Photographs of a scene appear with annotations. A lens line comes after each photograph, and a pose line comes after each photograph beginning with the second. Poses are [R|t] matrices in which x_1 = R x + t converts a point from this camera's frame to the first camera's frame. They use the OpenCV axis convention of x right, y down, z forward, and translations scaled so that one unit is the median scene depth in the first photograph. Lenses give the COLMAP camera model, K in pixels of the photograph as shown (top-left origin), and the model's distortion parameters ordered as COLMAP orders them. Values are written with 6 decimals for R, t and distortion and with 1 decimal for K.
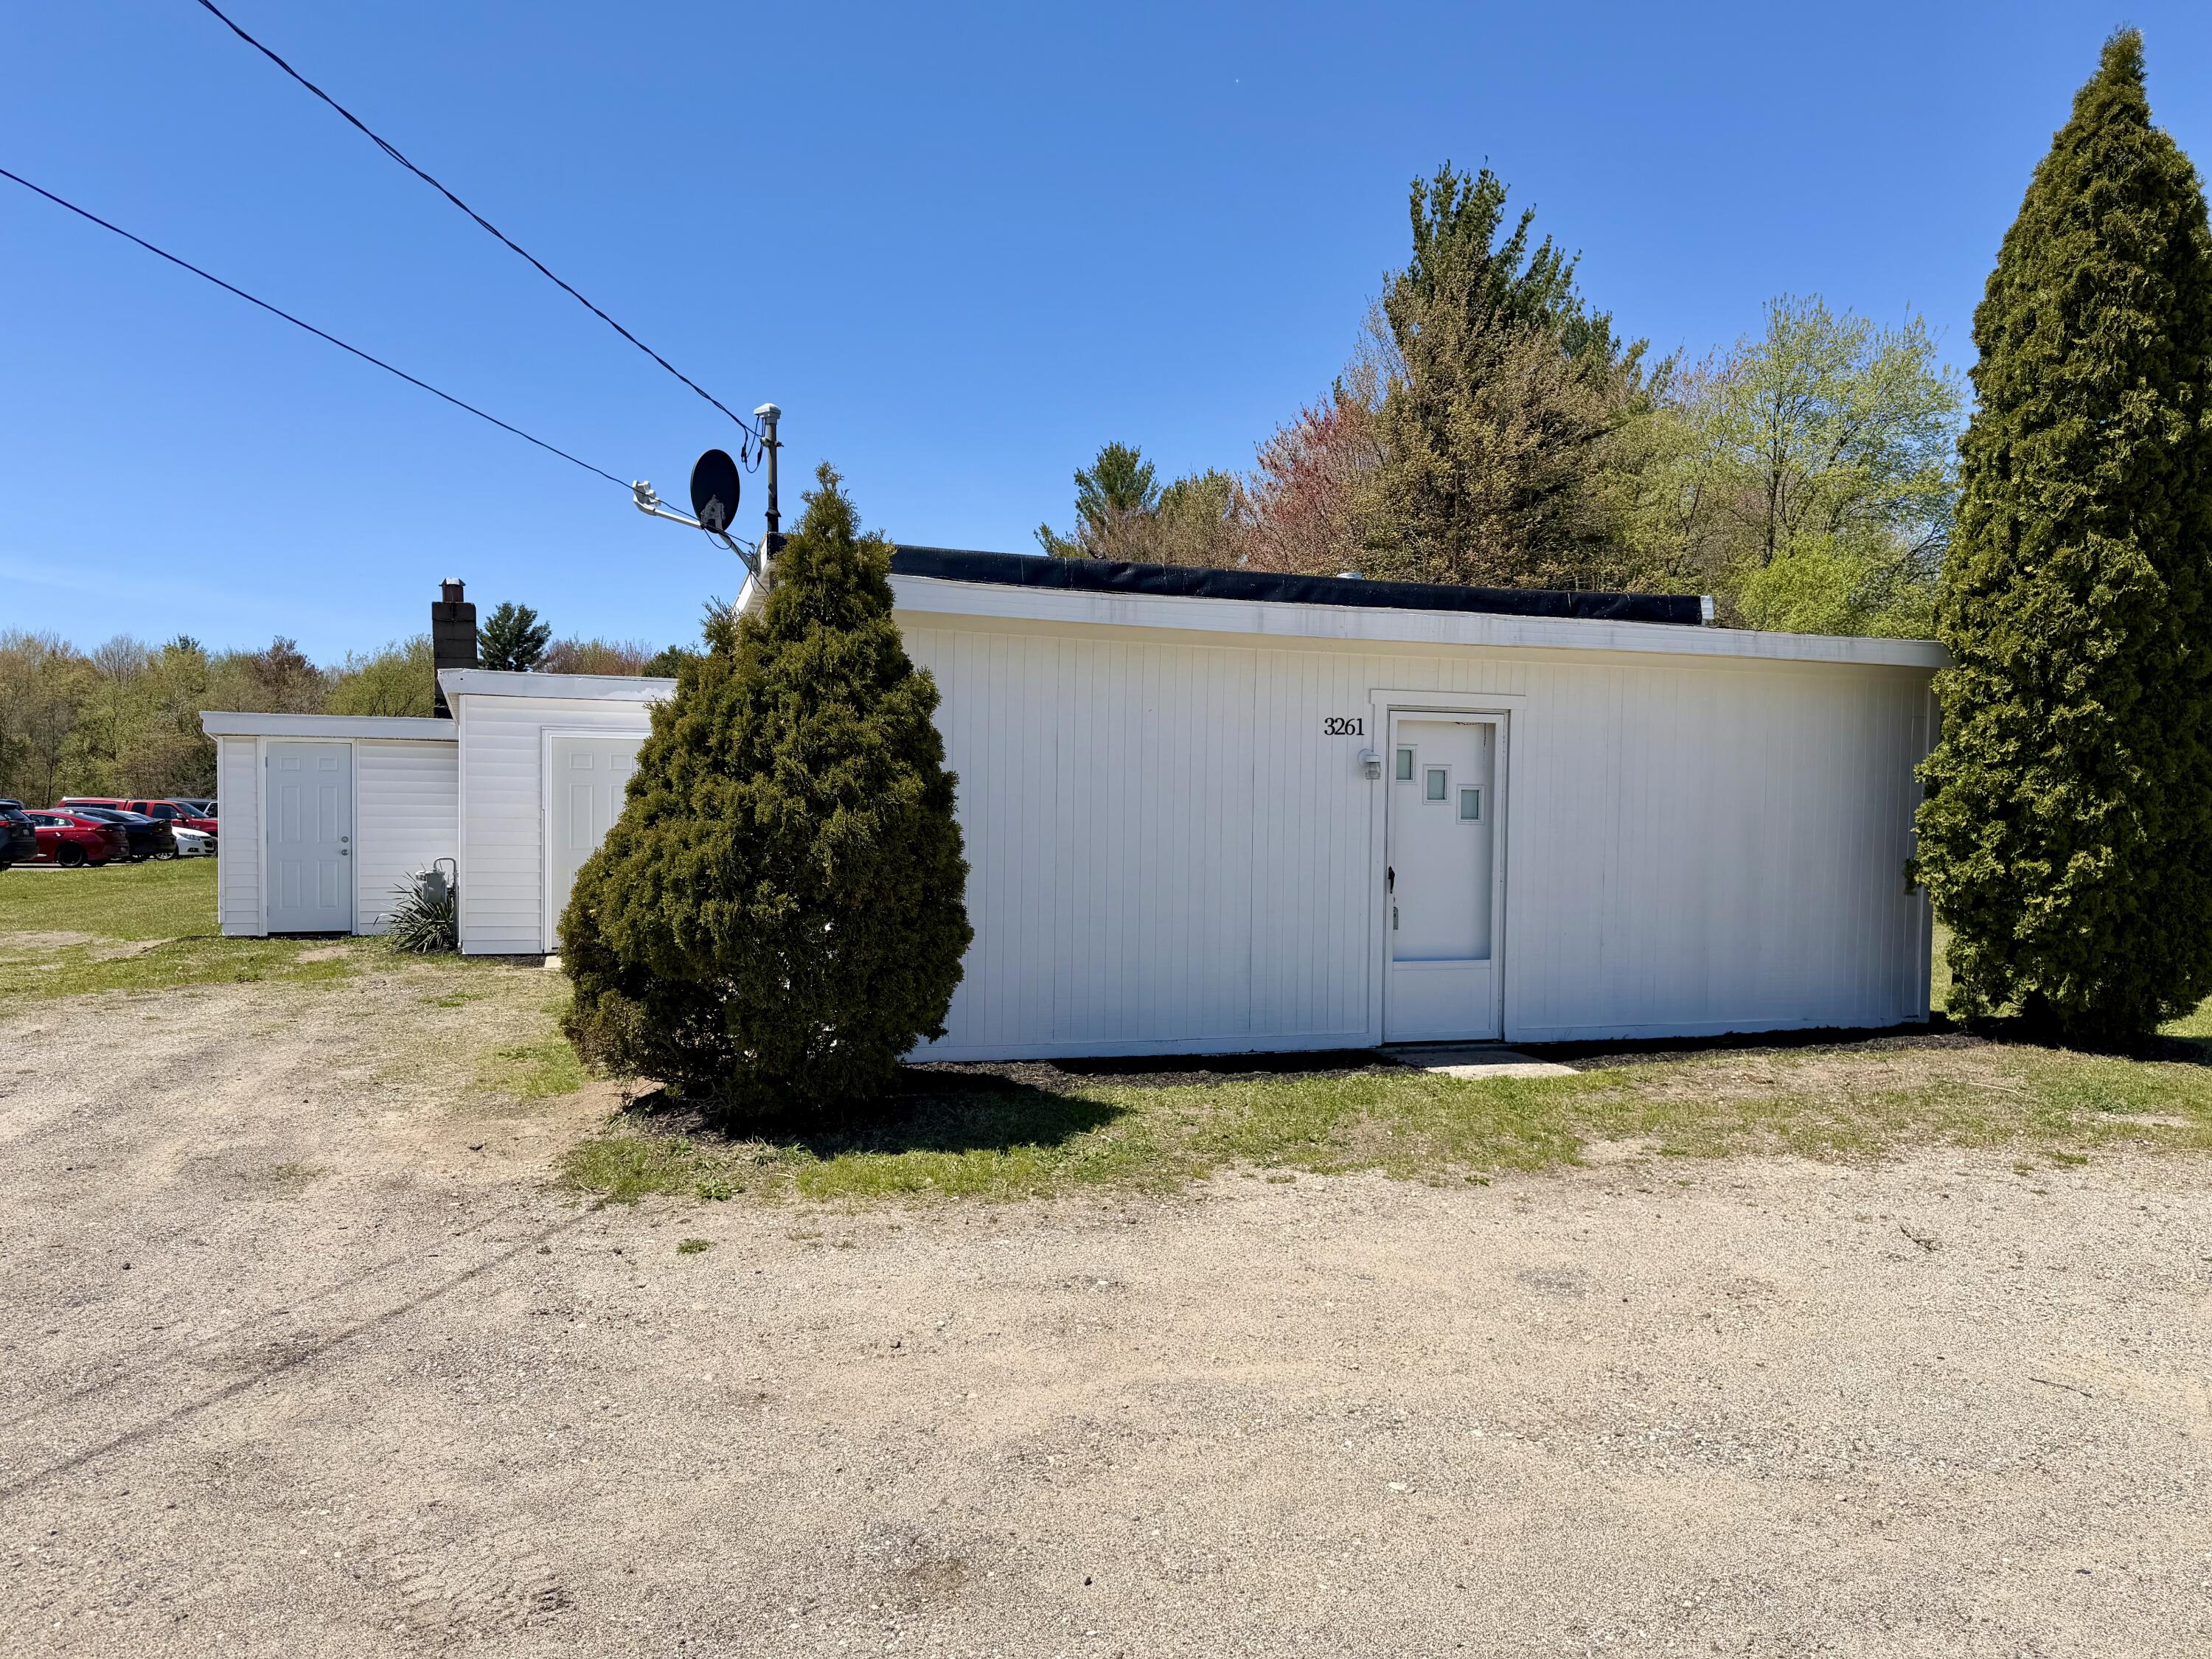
lens RADIAL K [[1653.6, 0, 1106.0], [0, 1653.6, 829.5], [0, 0, 1]] dist [0.047528, 0.001156]
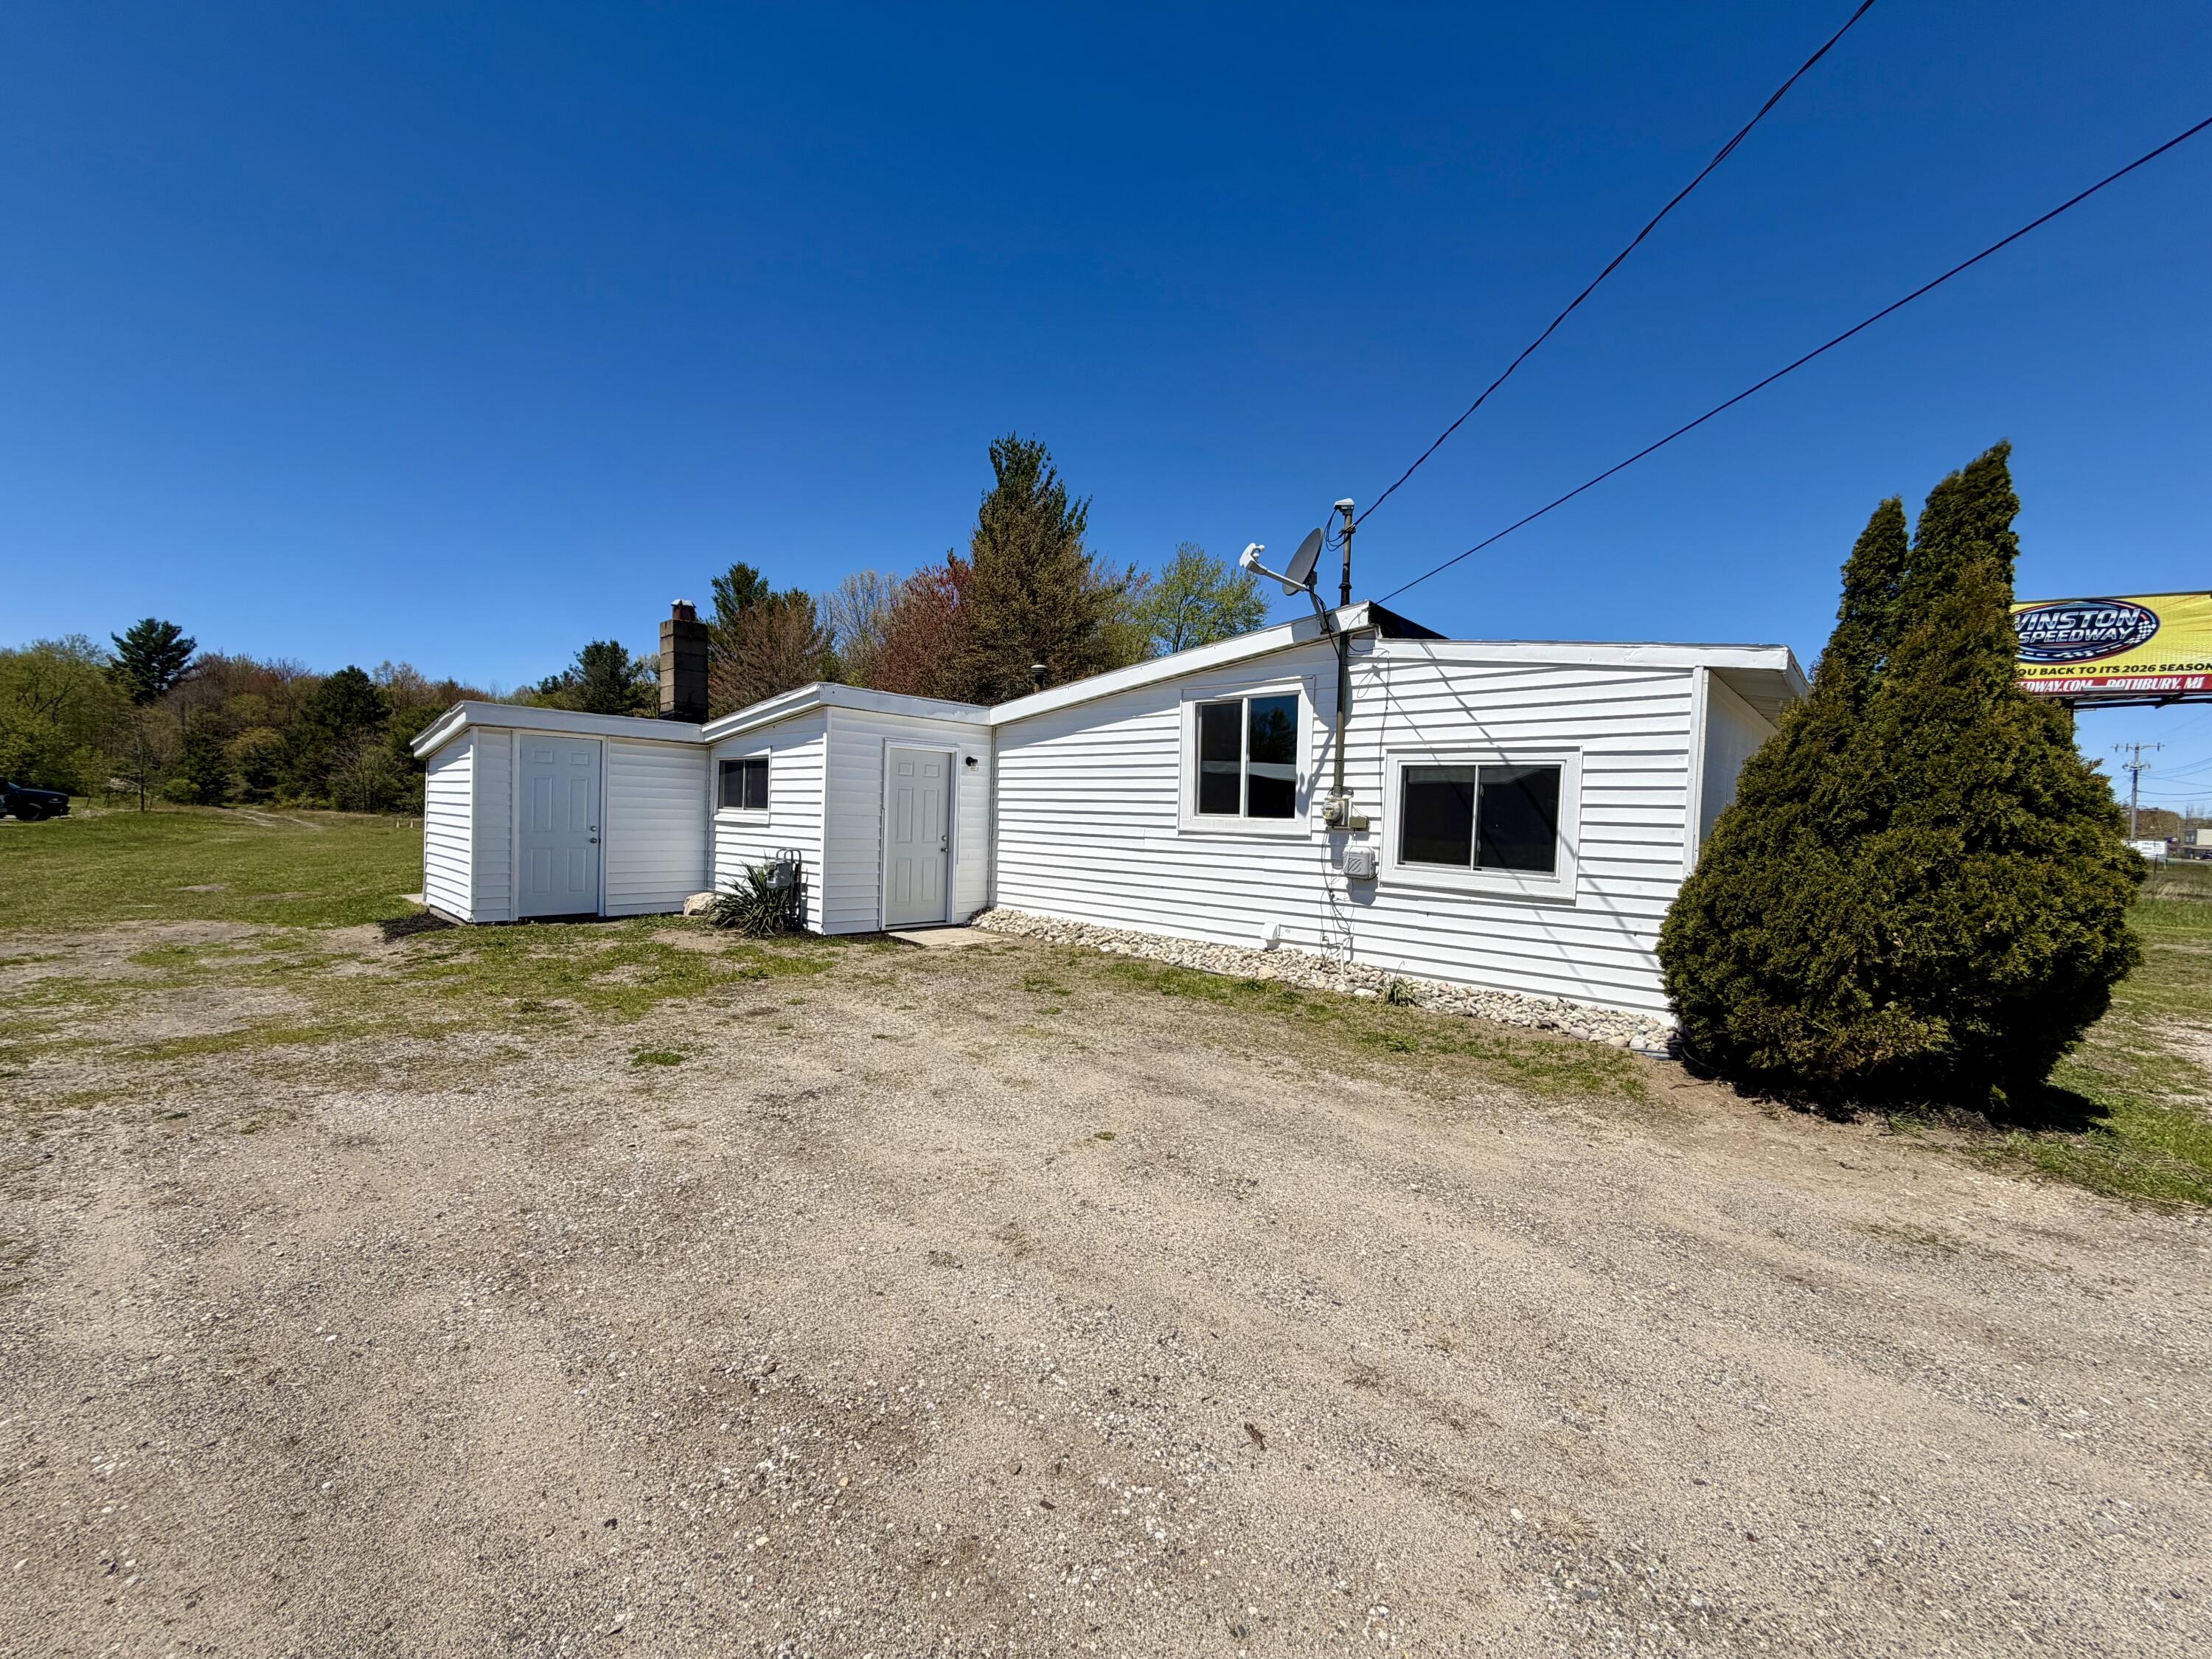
lens RADIAL K [[891.5, 0, 1106.0], [0, 891.5, 829.5], [0, 0, 1]] dist [0.007678, 0.000496]
pose [[0.871701, 0.001662, 0.490035, -0.167943], [-0.014538, 0.999642, 0.022470, -0.004357], [-0.489822, -0.026711, 0.871413, 0.120782]]
